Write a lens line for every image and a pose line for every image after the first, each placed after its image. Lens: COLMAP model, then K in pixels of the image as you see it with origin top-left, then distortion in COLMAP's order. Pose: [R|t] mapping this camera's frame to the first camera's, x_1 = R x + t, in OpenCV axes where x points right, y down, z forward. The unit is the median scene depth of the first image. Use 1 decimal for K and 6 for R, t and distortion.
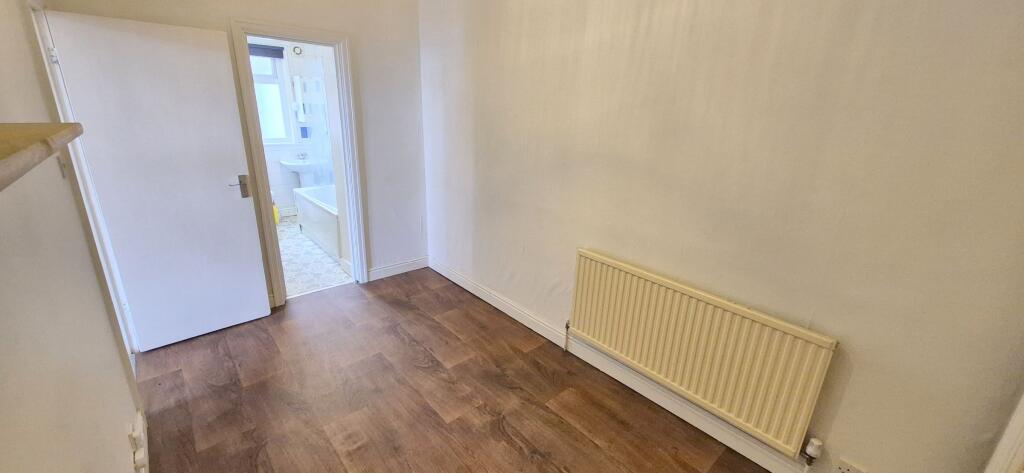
lens RADIAL K [[402.7, 0, 506.4], [0, 402.7, 231.9], [0, 0, 1]] dist [0.000721, -0.000394]
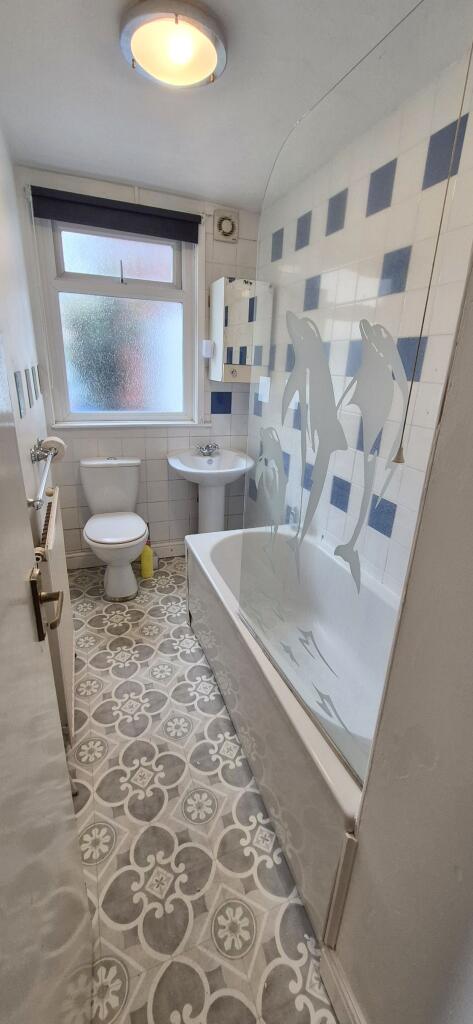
lens RADIAL K [[402.7, 0, 236.5], [0, 402.7, 512.0], [0, 0, 1]] dist [0.000721, -0.000394]
pose [[0.933167, 0.129562, -0.335281, -0.307835], [-0.118692, 0.991526, 0.052804, -0.148503], [0.339281, -0.009480, 0.940637, 0.561257]]
